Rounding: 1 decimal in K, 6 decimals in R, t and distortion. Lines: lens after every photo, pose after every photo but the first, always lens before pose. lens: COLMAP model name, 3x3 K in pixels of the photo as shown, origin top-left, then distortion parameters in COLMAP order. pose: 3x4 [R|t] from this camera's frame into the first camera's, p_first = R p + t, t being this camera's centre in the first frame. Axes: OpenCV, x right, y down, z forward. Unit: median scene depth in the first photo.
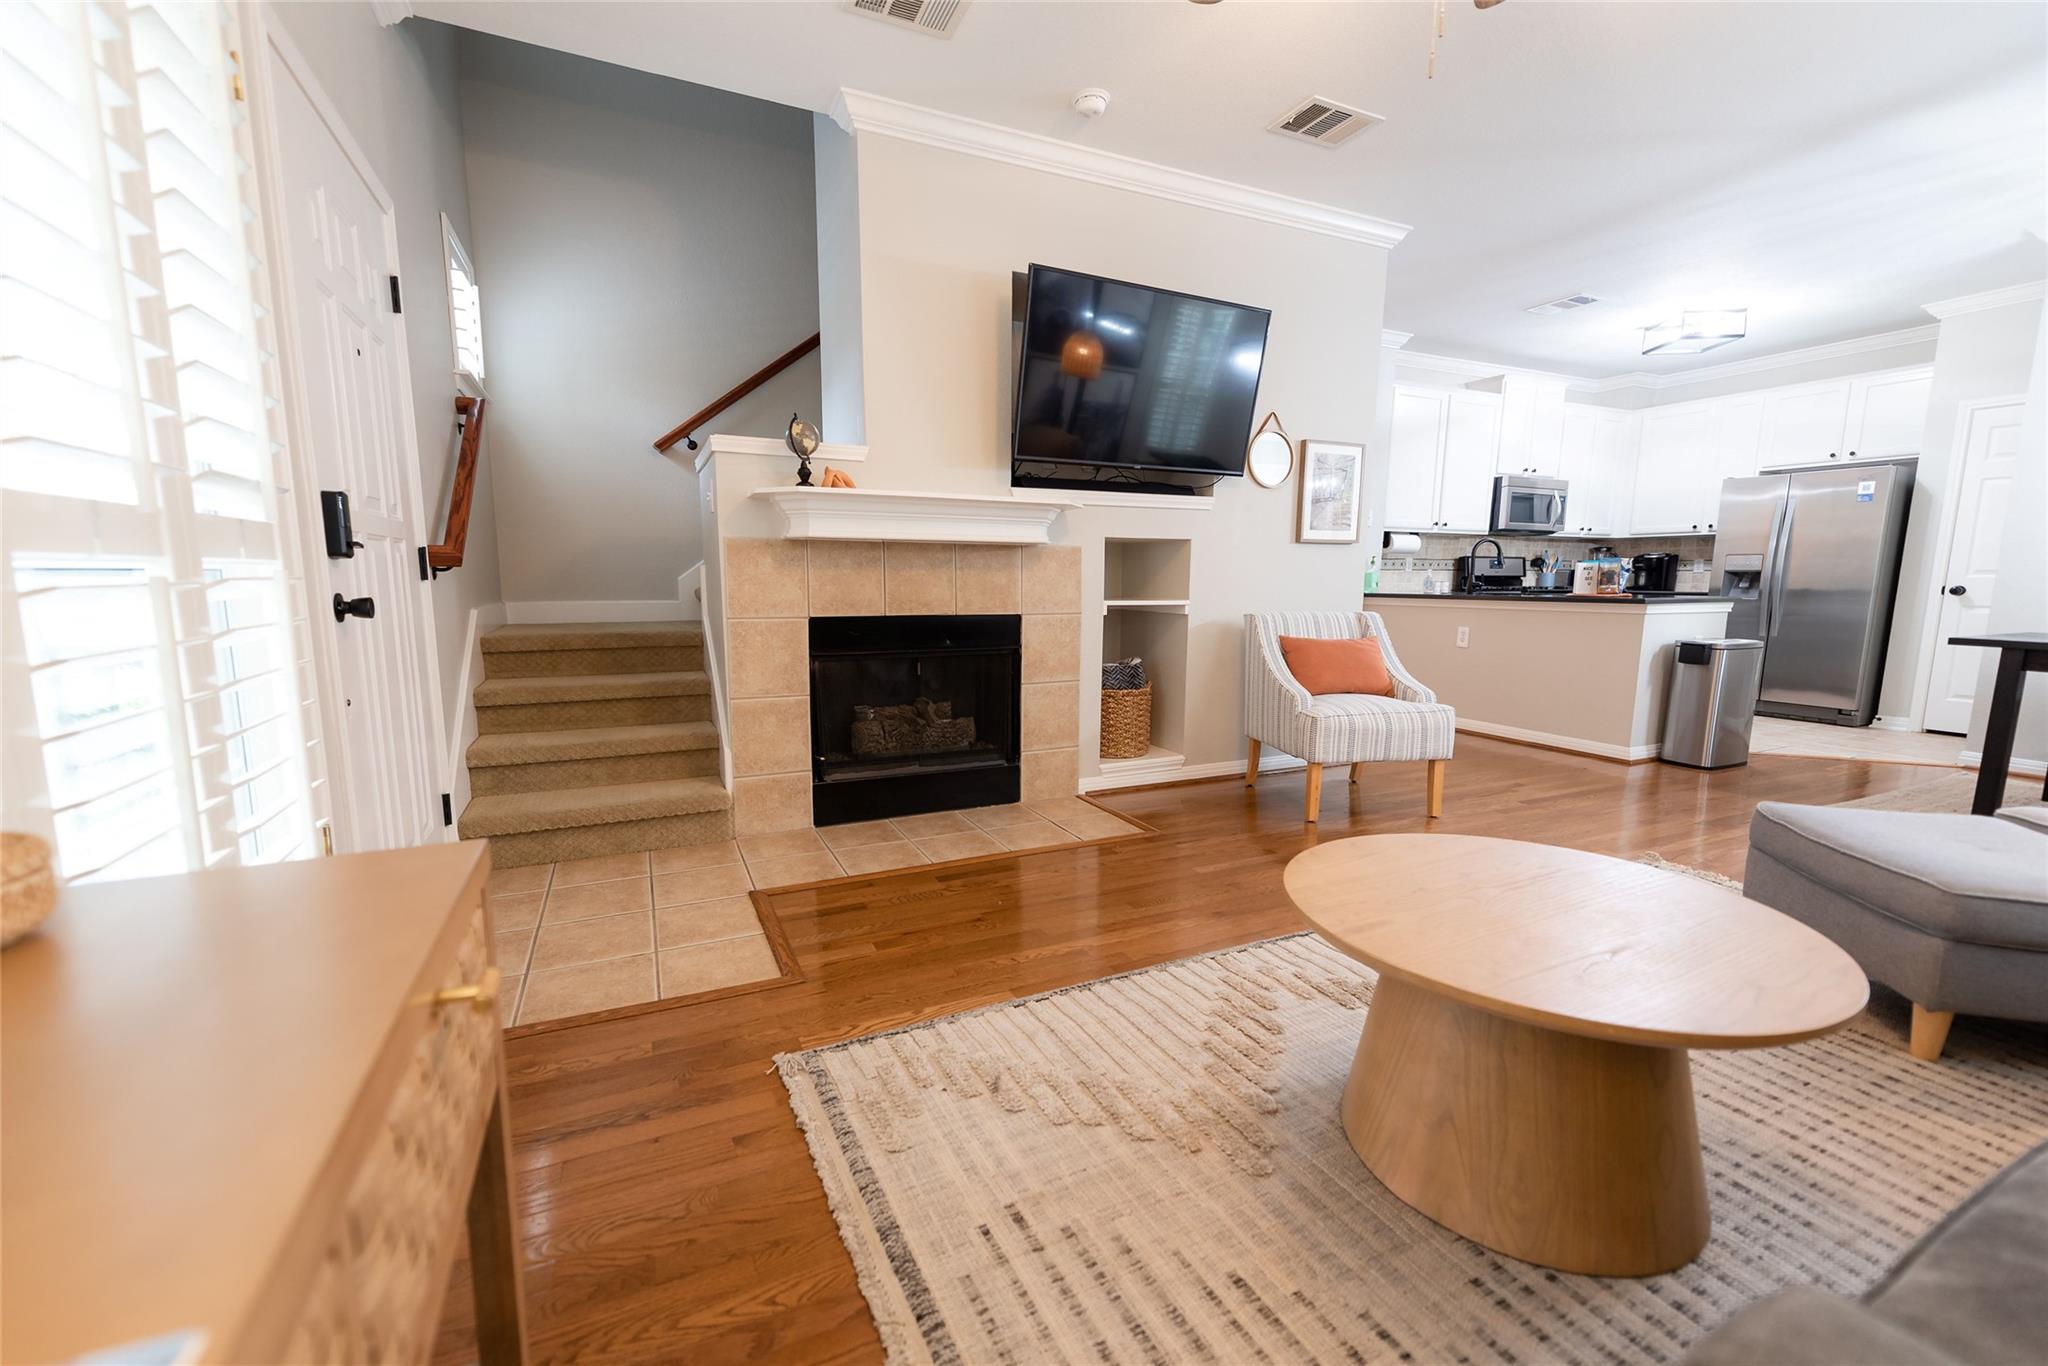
lens RADIAL K [[822.9, 0, 1008.7], [0, 822.9, 689.9], [0, 0, 1]] dist [0.016406, -0.004855]
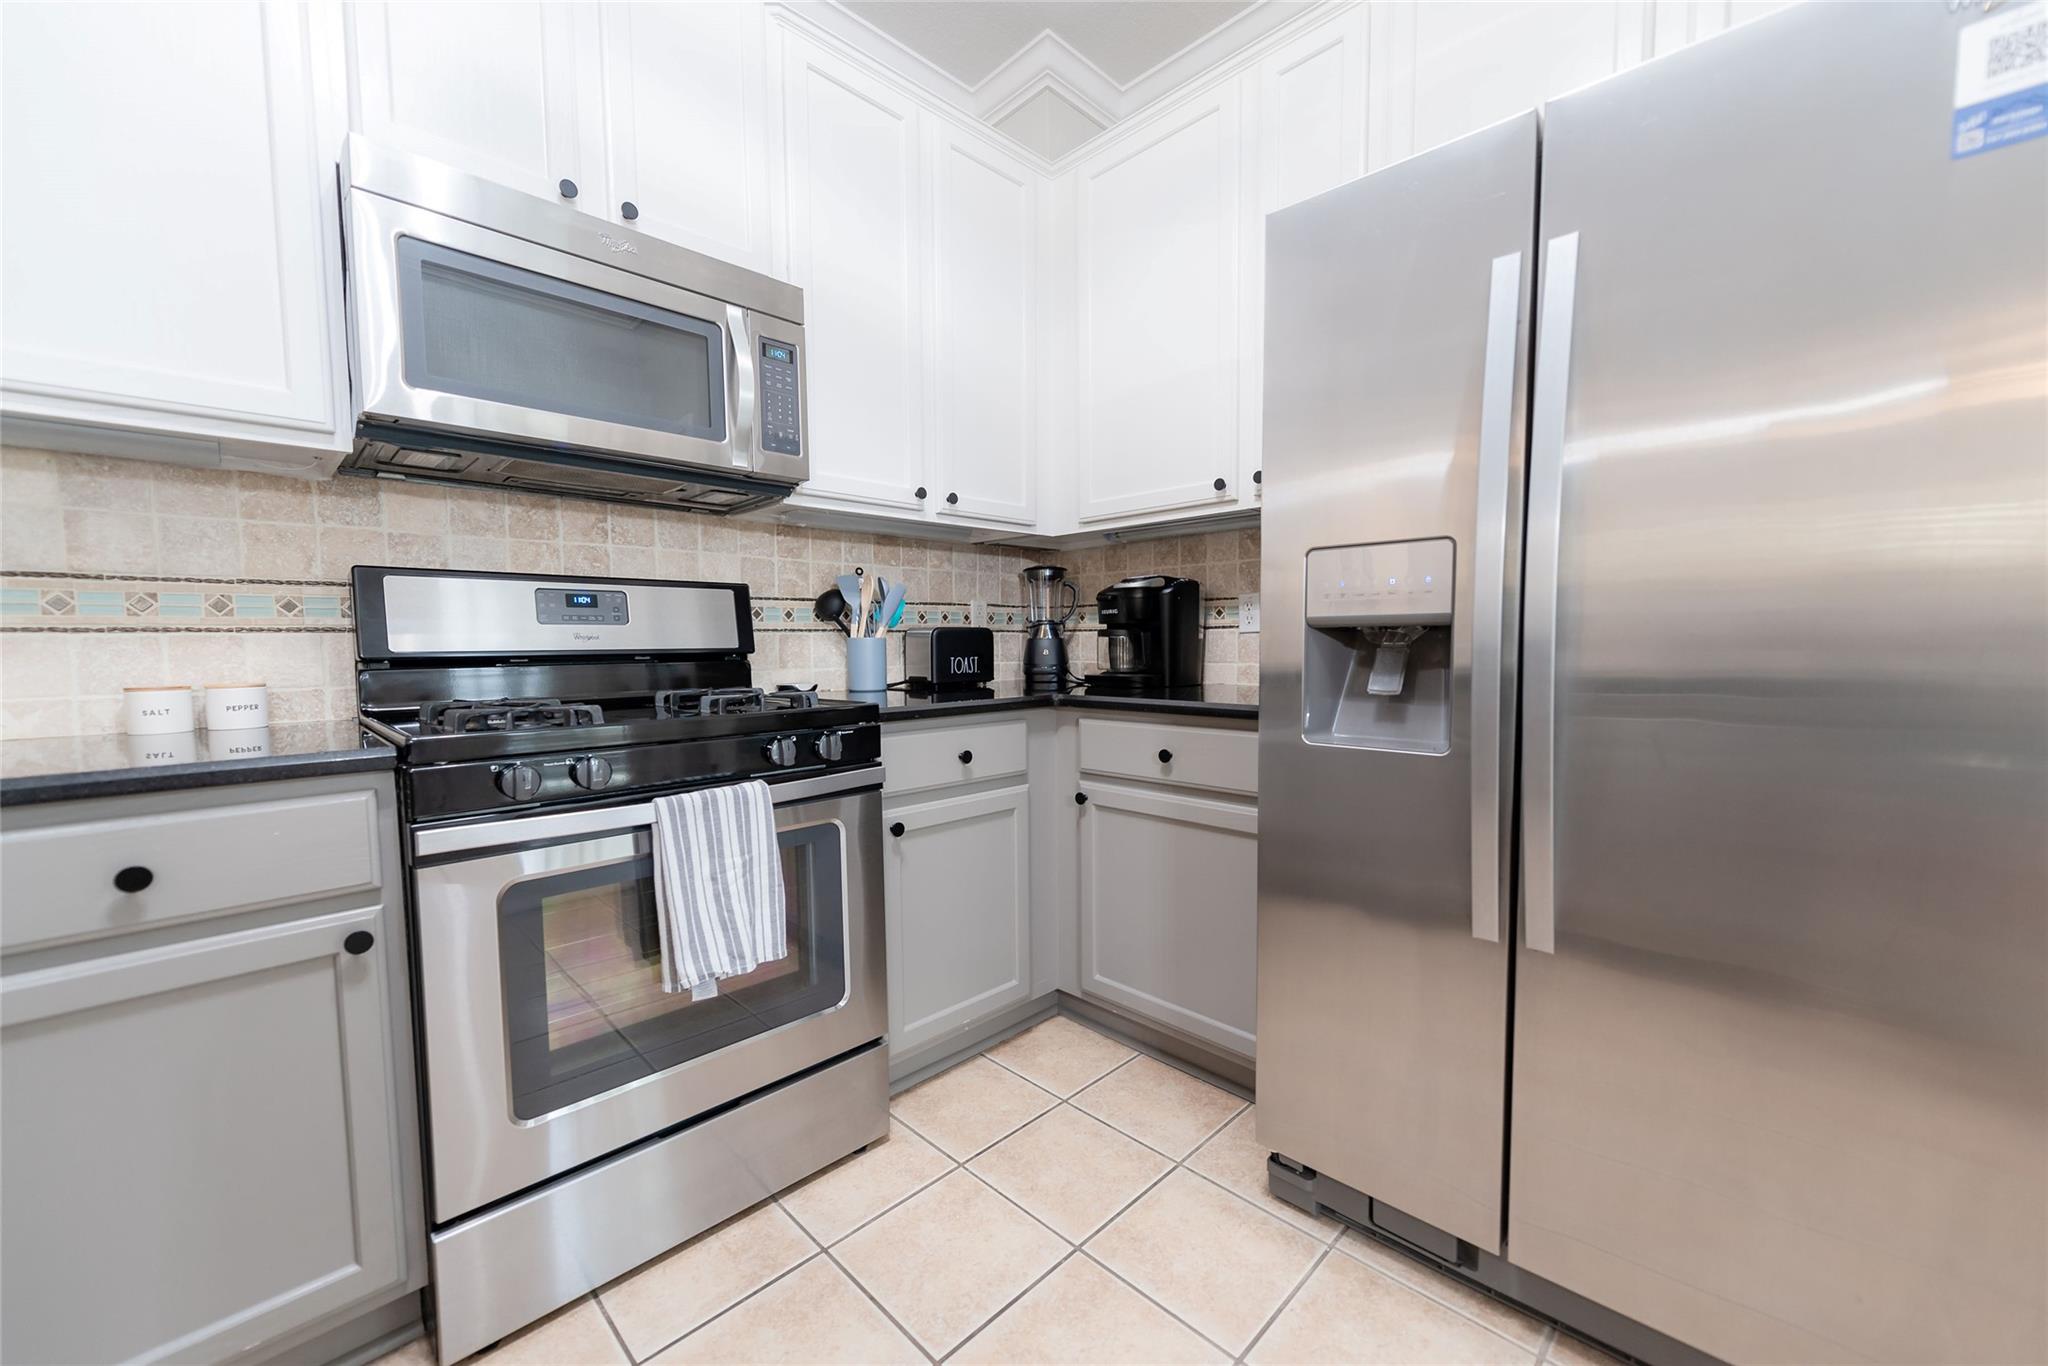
lens RADIAL K [[795.9, 0, 1029.0], [0, 795.9, 691.0], [0, 0, 1]] dist [0.013459, -0.005166]
pose [[0.936766, -0.036125, 0.348088, 0.736614], [0.063280, 0.995747, -0.066957, -0.118499], [-0.344189, 0.084750, 0.935068, 0.850784]]
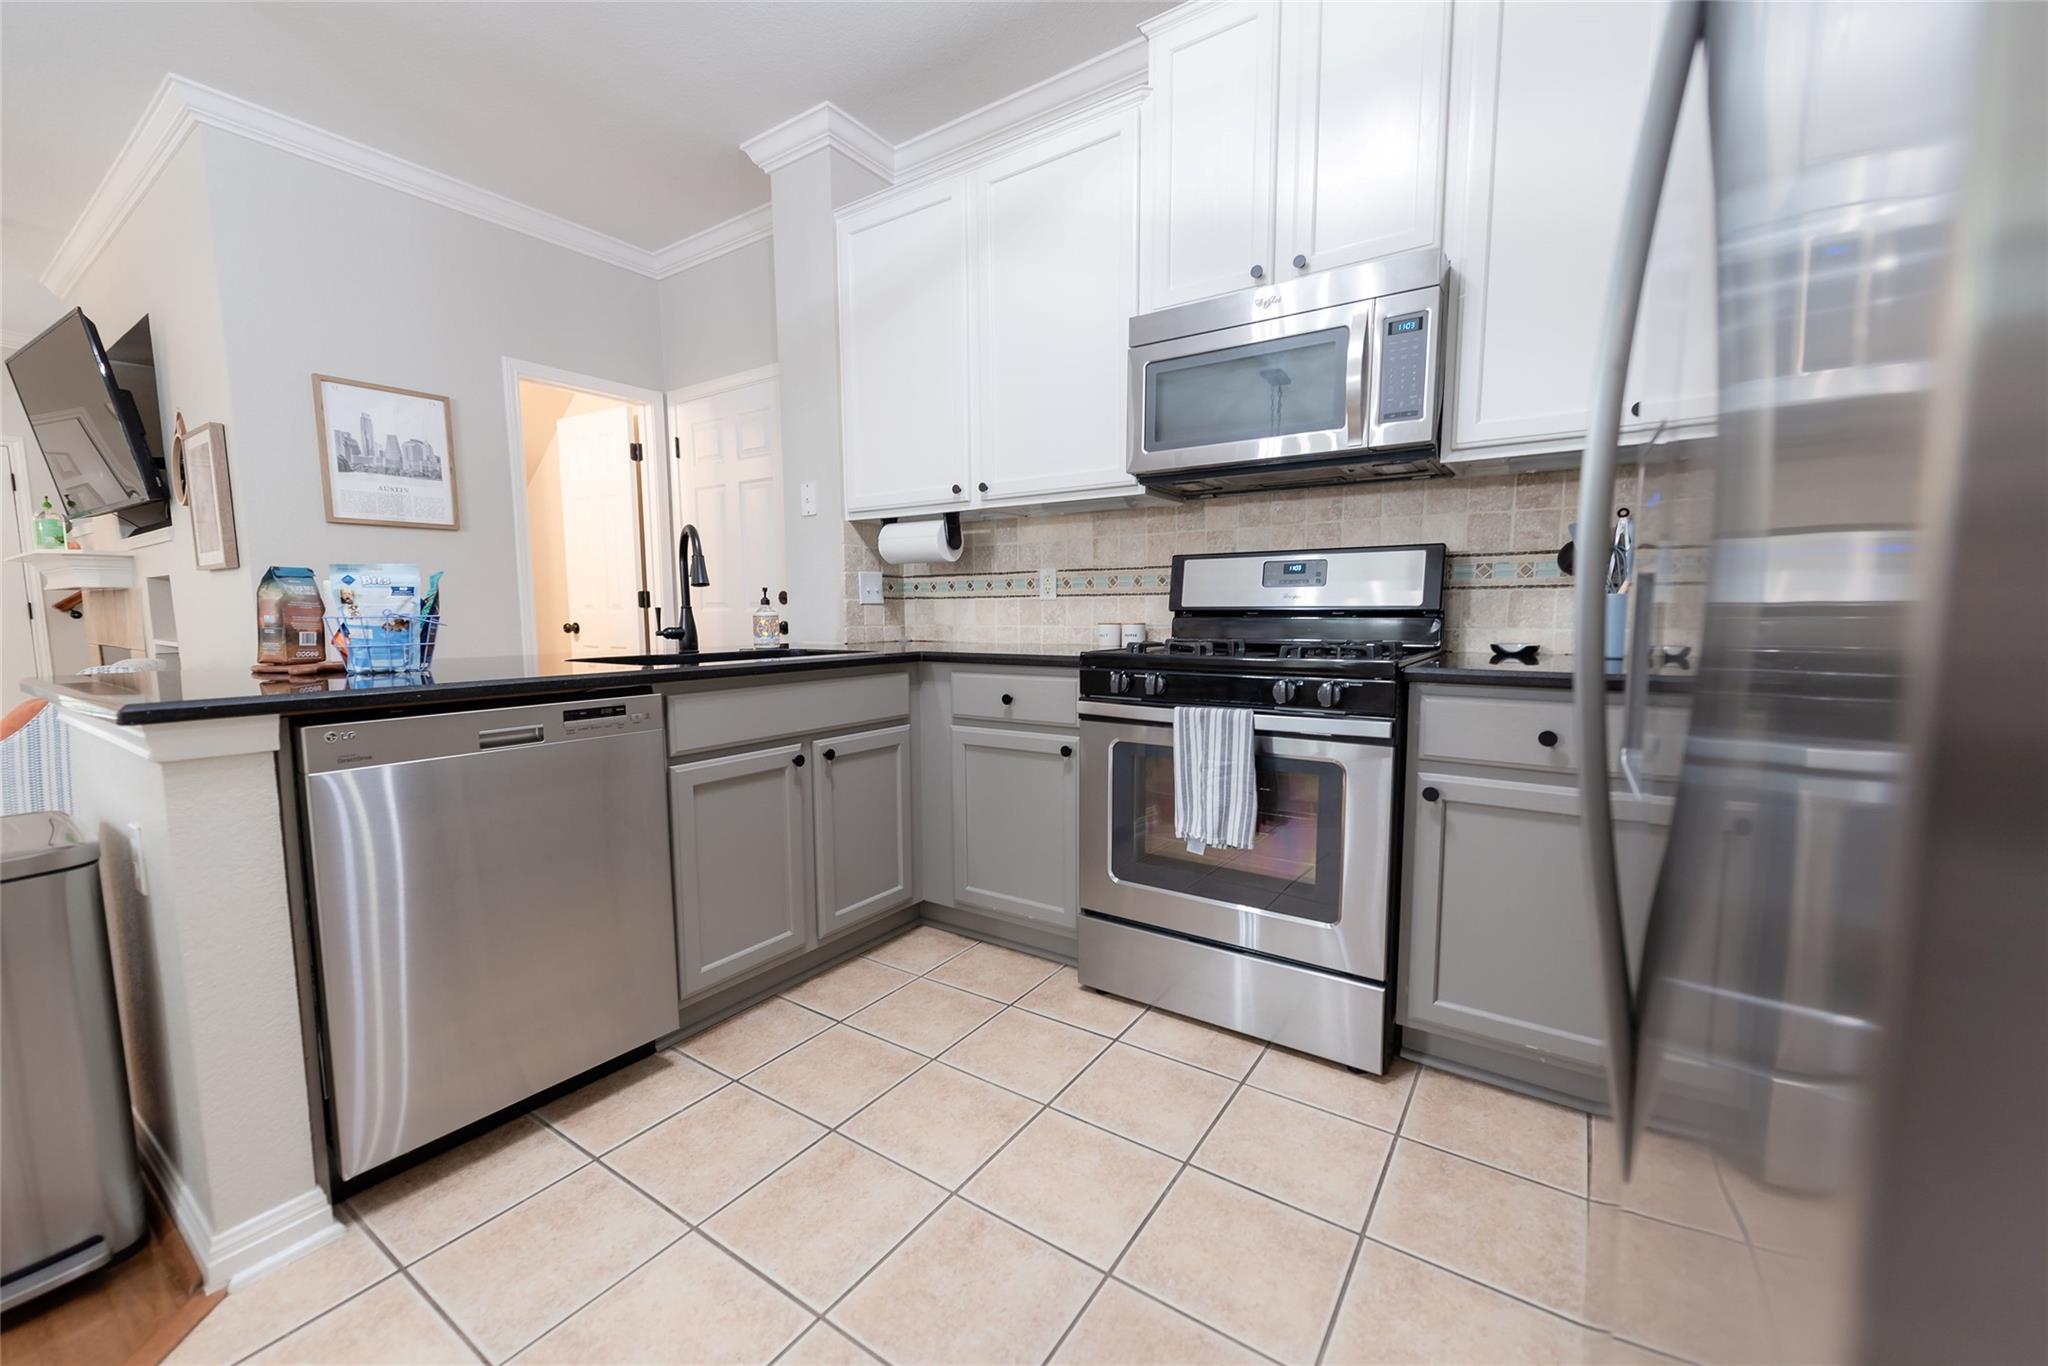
lens RADIAL K [[822.9, 0, 1008.7], [0, 822.9, 689.9], [0, 0, 1]] dist [0.016406, -0.004855]
pose [[0.502953, 0.078926, -0.860703, 0.956616], [-0.111042, 0.993470, 0.026213, -0.118414], [0.857151, 0.082390, 0.508432, 0.861698]]
